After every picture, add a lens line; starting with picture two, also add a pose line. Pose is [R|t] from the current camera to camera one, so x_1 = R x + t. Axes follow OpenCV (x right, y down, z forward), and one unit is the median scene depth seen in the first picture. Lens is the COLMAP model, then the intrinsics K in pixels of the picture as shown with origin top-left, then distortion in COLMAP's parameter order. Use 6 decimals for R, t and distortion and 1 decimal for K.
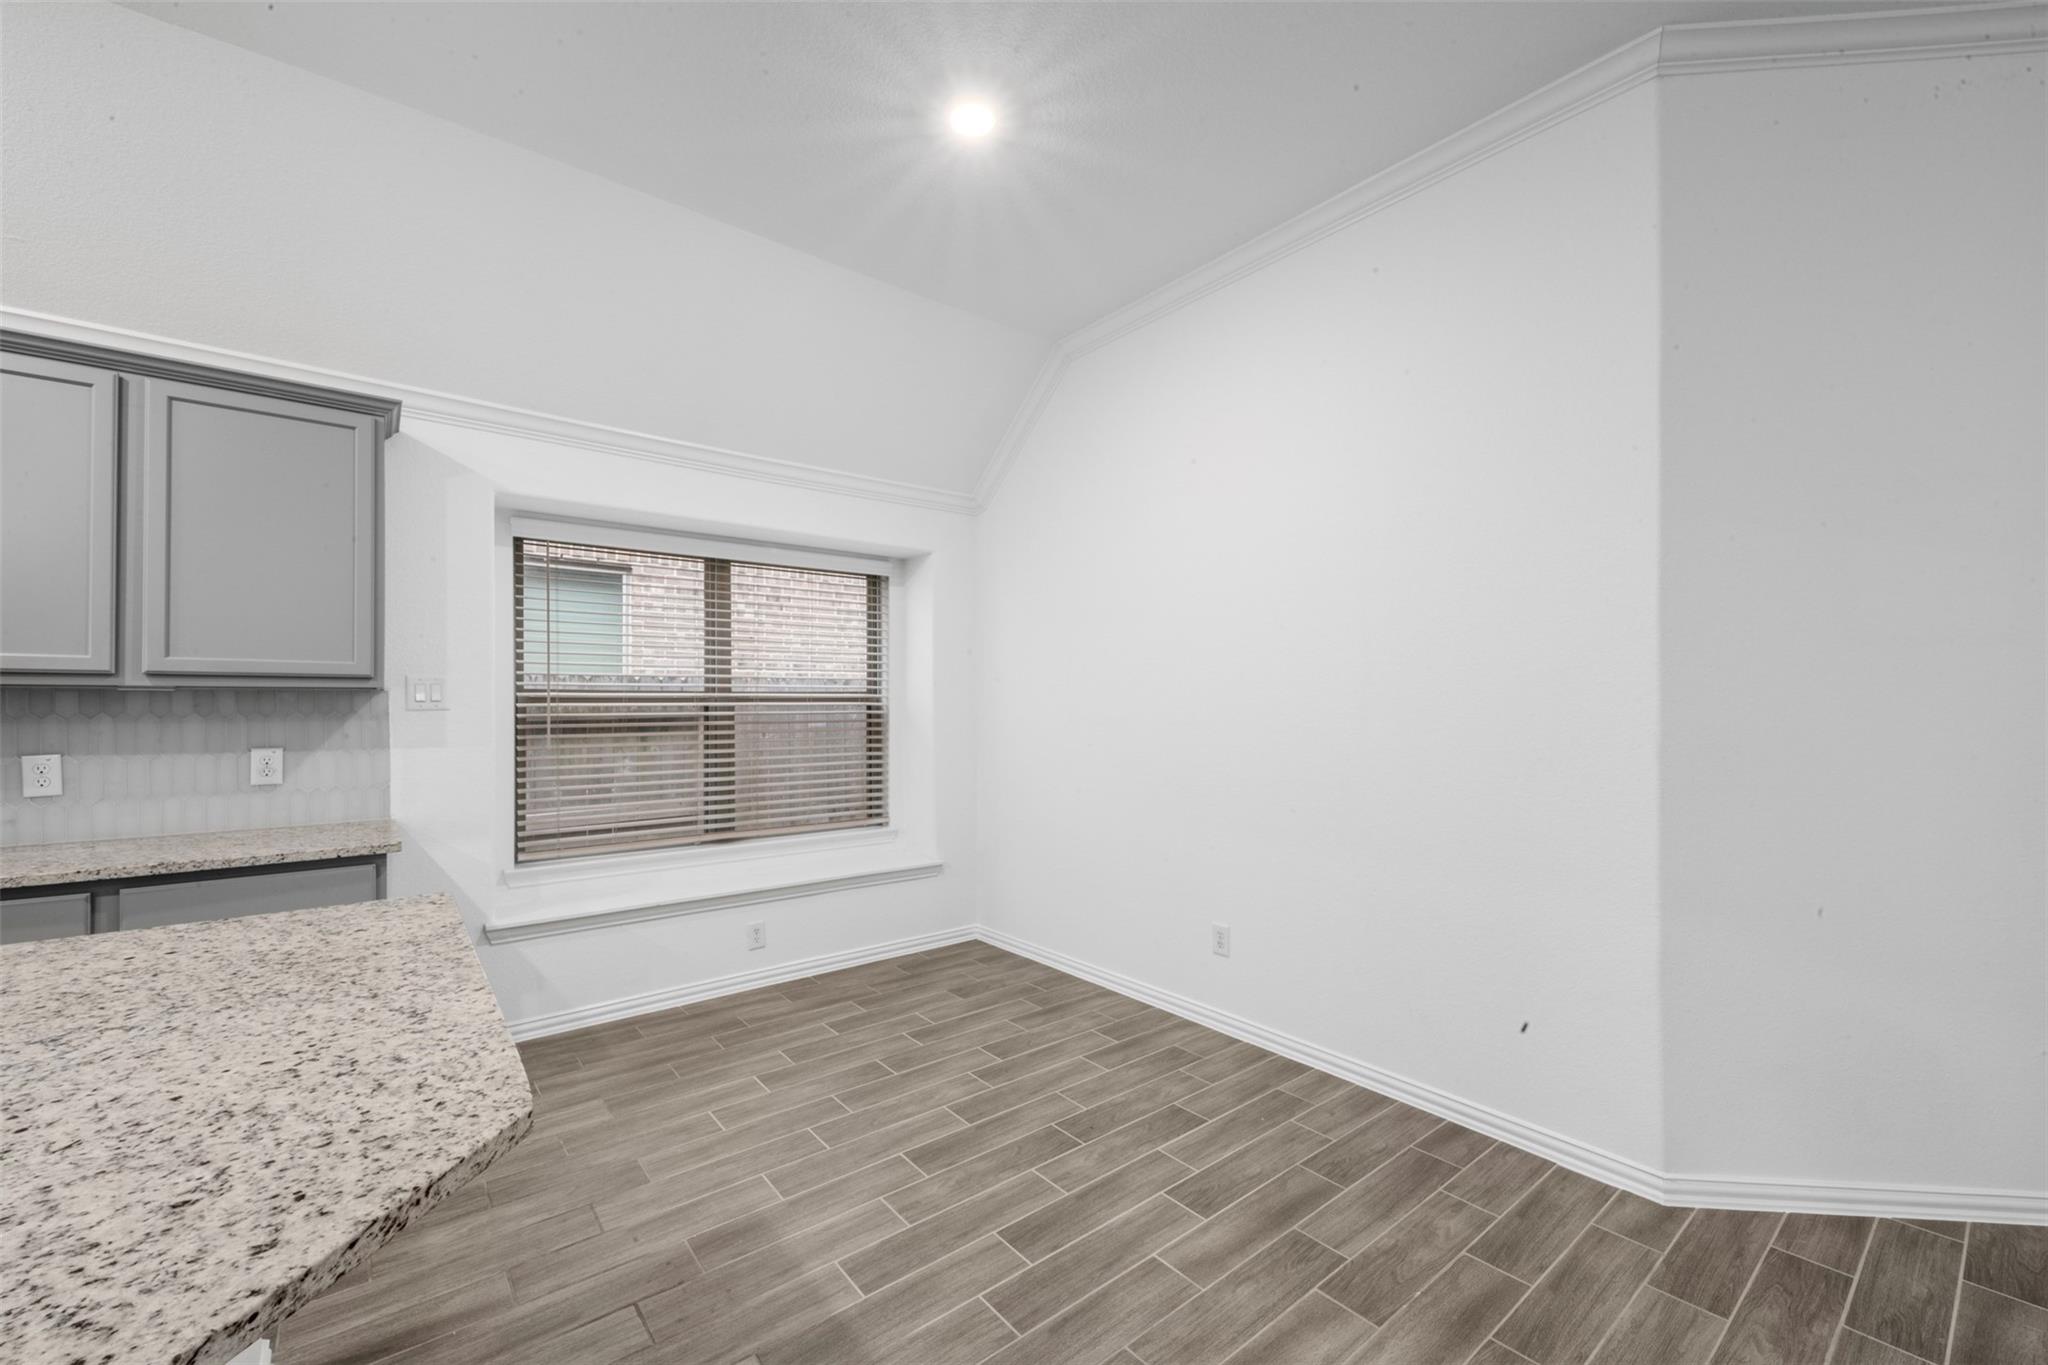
lens RADIAL K [[821.8, 0, 1013.7], [0, 821.8, 694.0], [0, 0, 1]] dist [-0.000054, -0.000136]
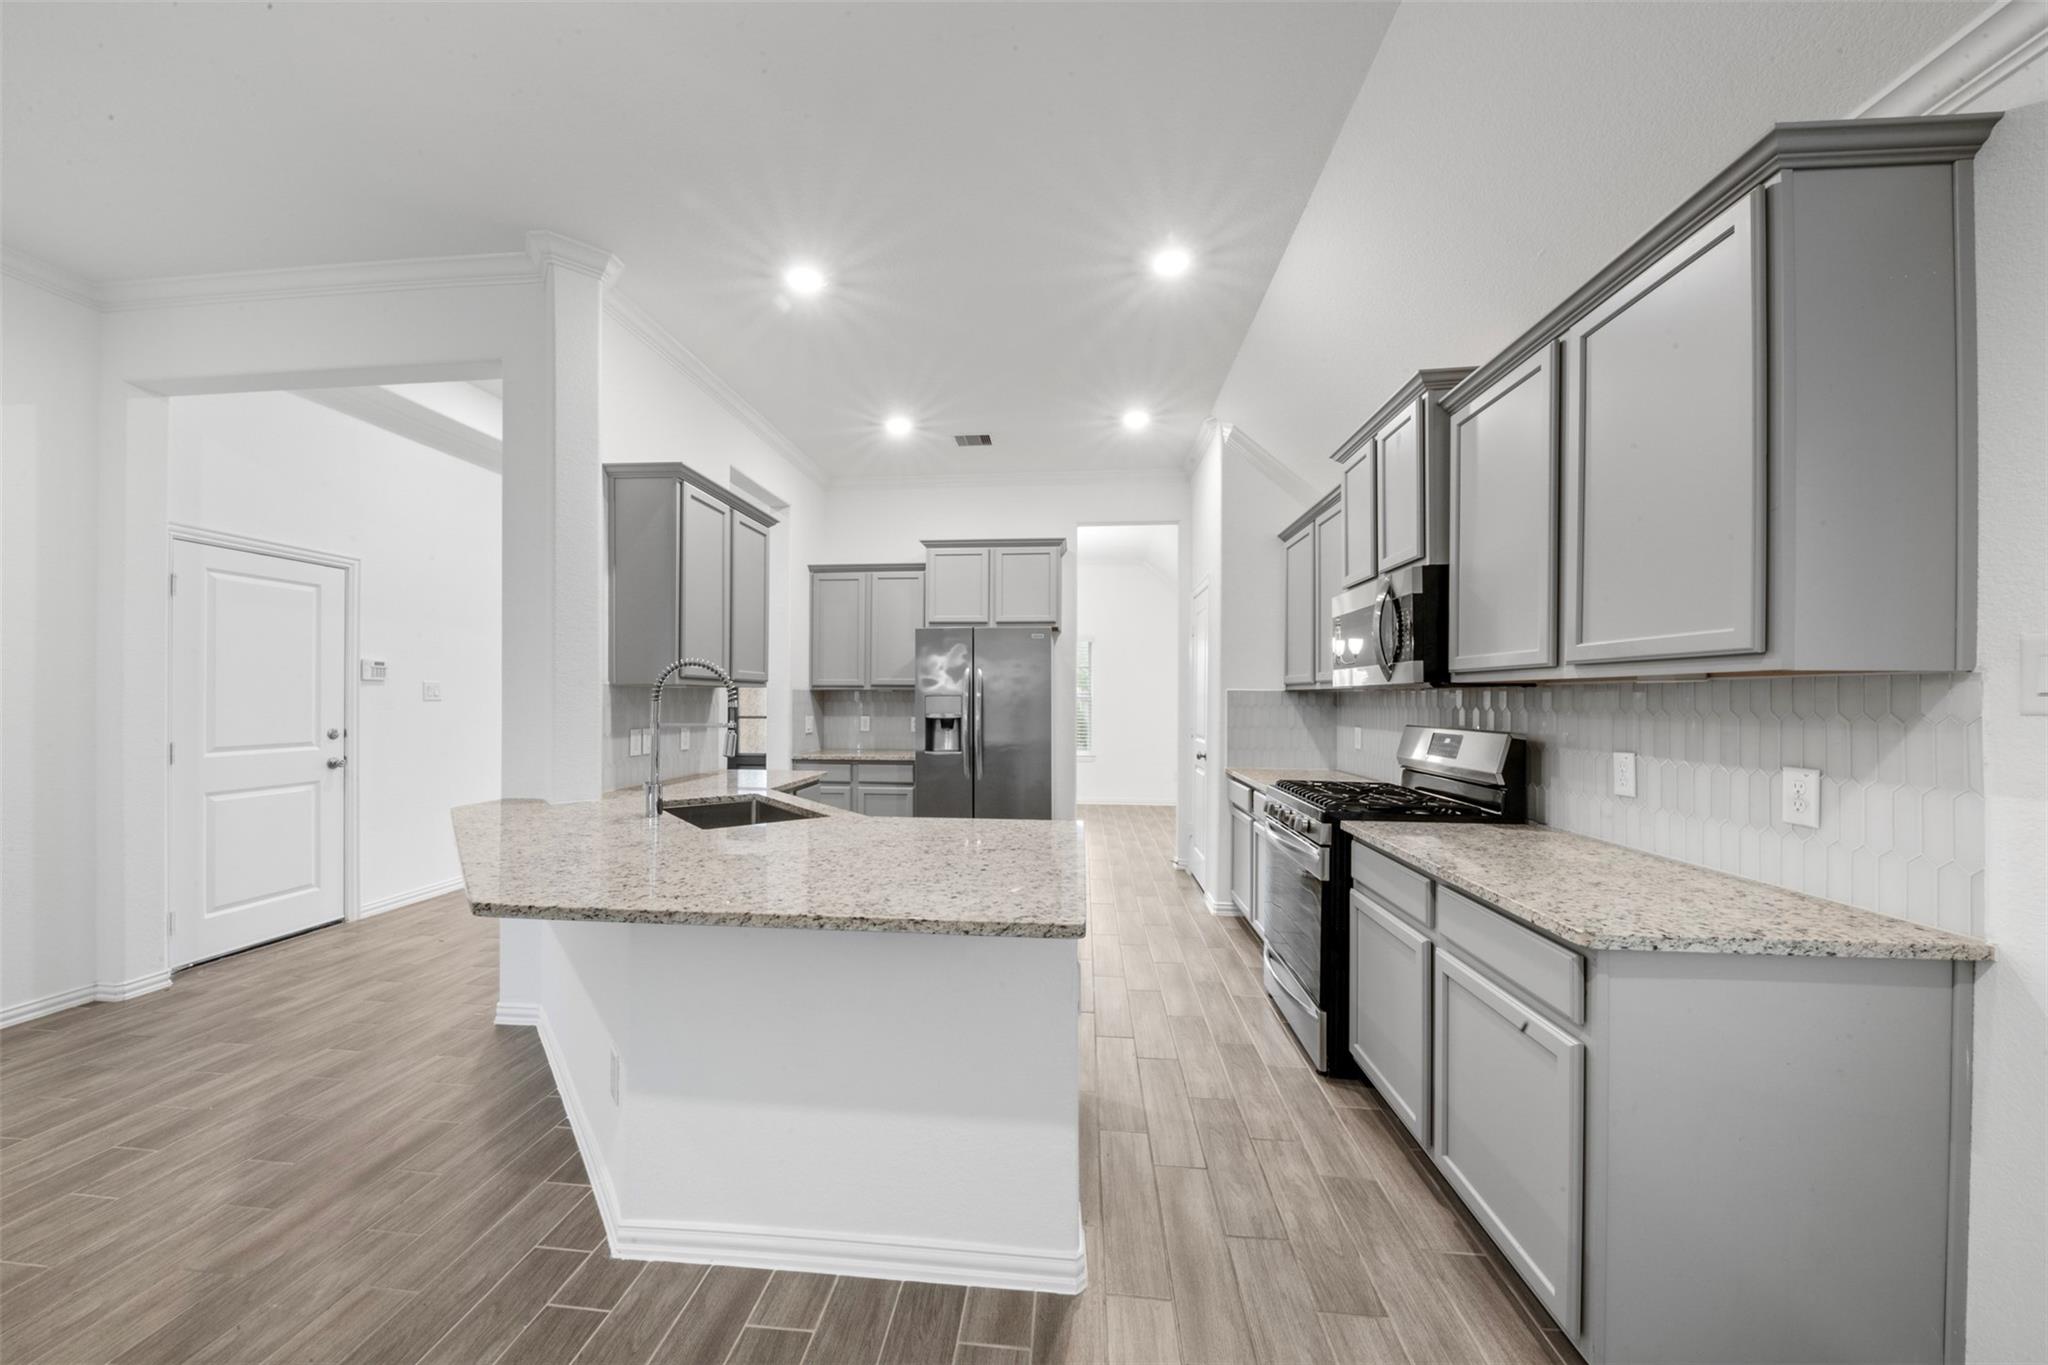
lens RADIAL K [[720.6, 0, 1010.9], [0, 720.6, 697.4], [0, 0, 1]] dist [-0.000616, -0.000060]
pose [[-0.700227, -0.000871, -0.713920, -0.087494], [0.007306, 0.999938, -0.008385, 0.012425], [0.713883, -0.011088, -0.700177, 1.108035]]
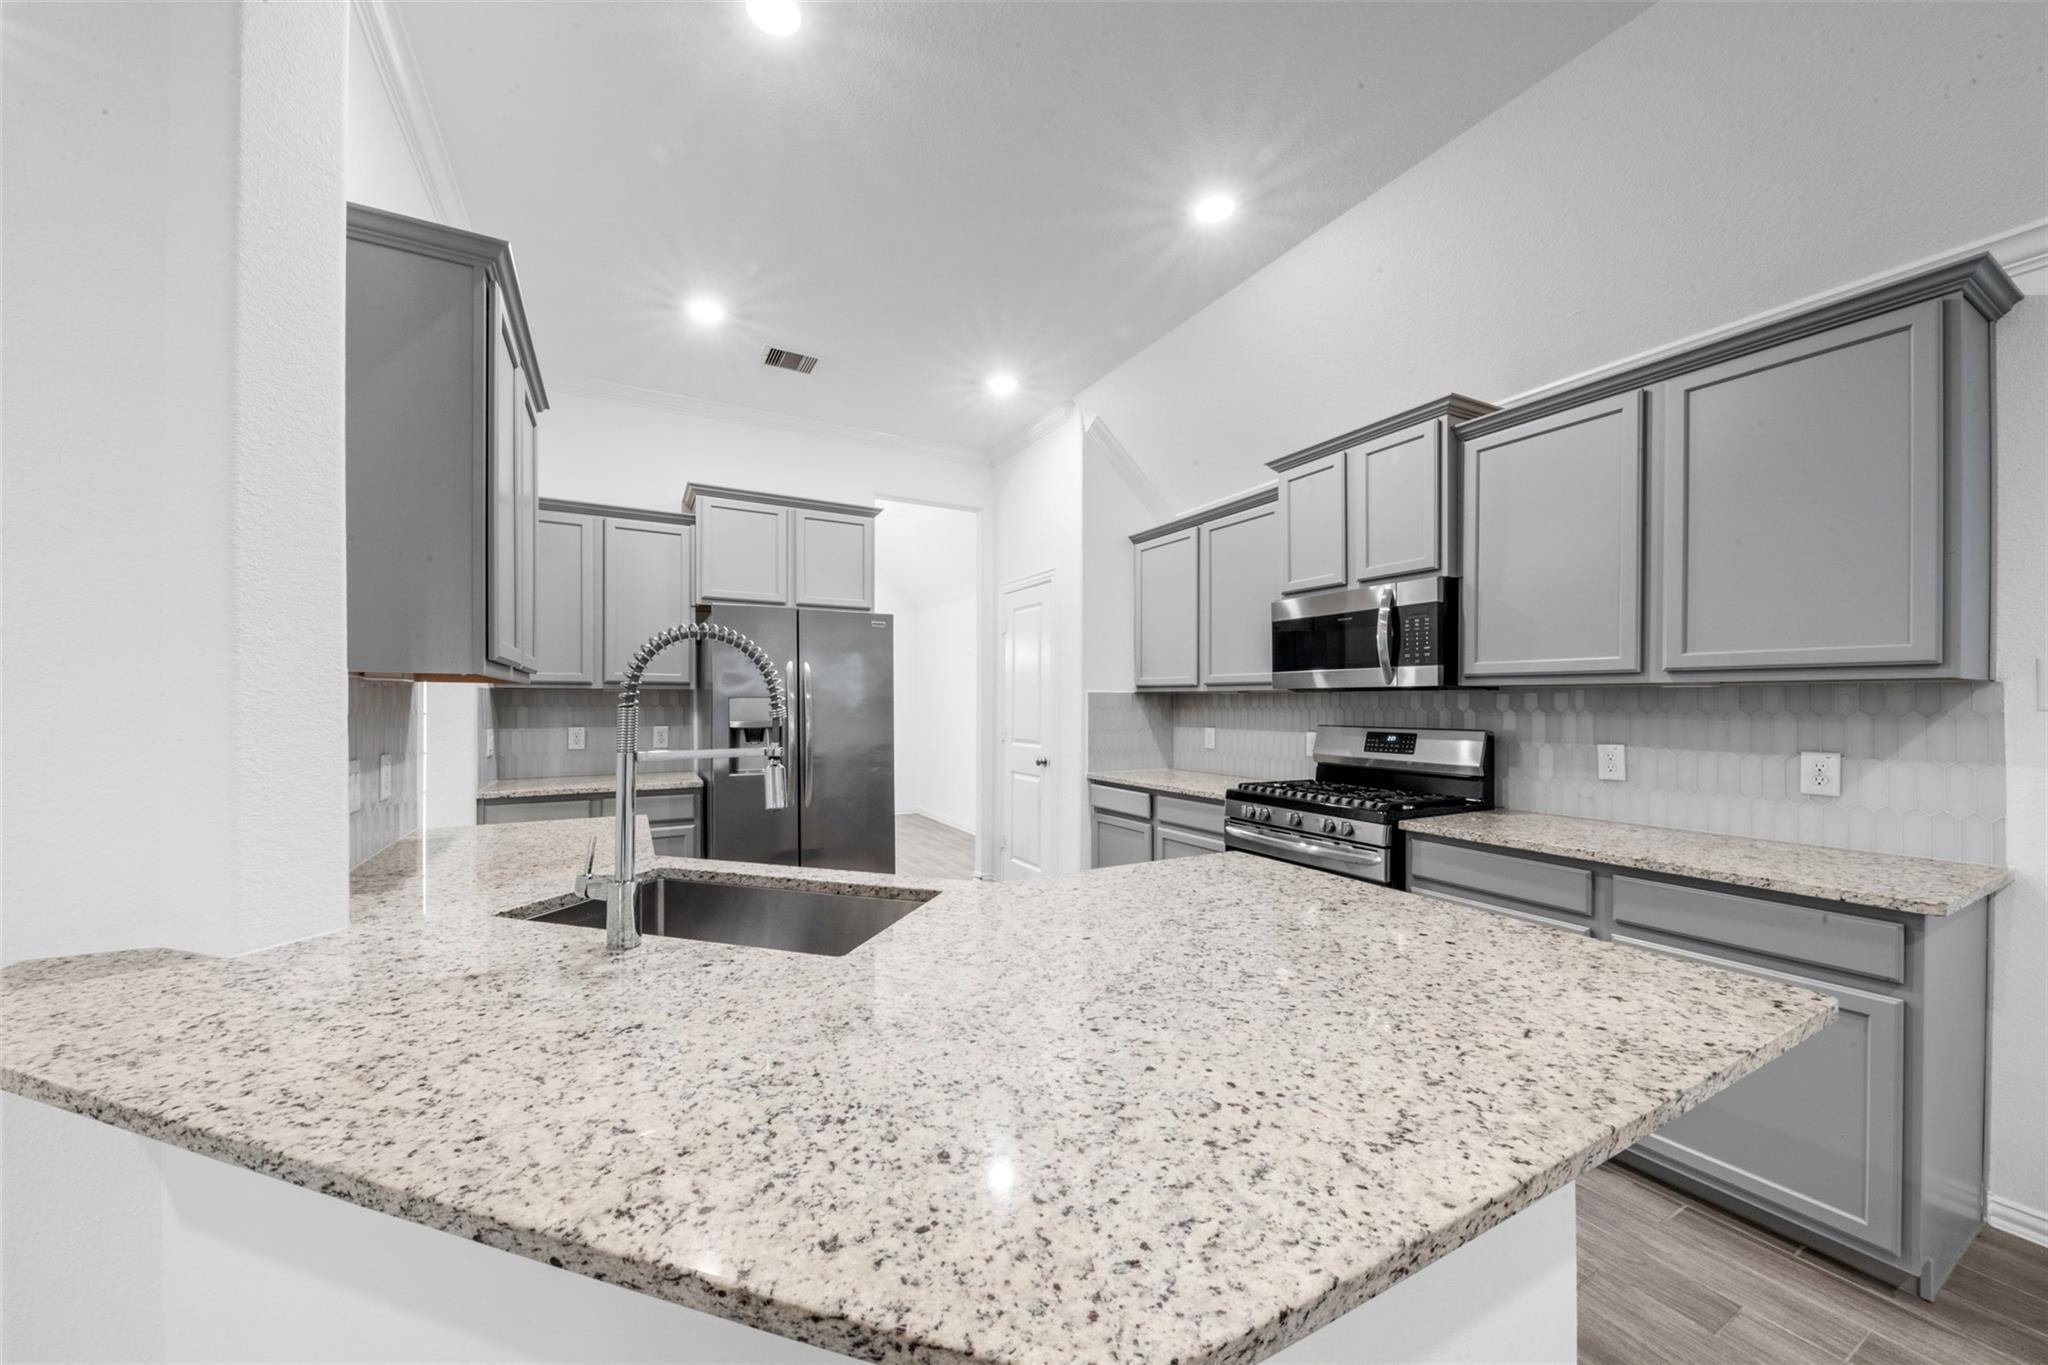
lens RADIAL K [[717.9, 0, 1015.6], [0, 717.9, 704.5], [0, 0, 1]] dist [0.015412, -0.008809]
pose [[-0.178785, 0.006530, -0.983867, -0.024061], [0.011132, 0.999927, 0.004613, 0.003825], [0.983825, -0.010128, -0.178844, 0.361715]]
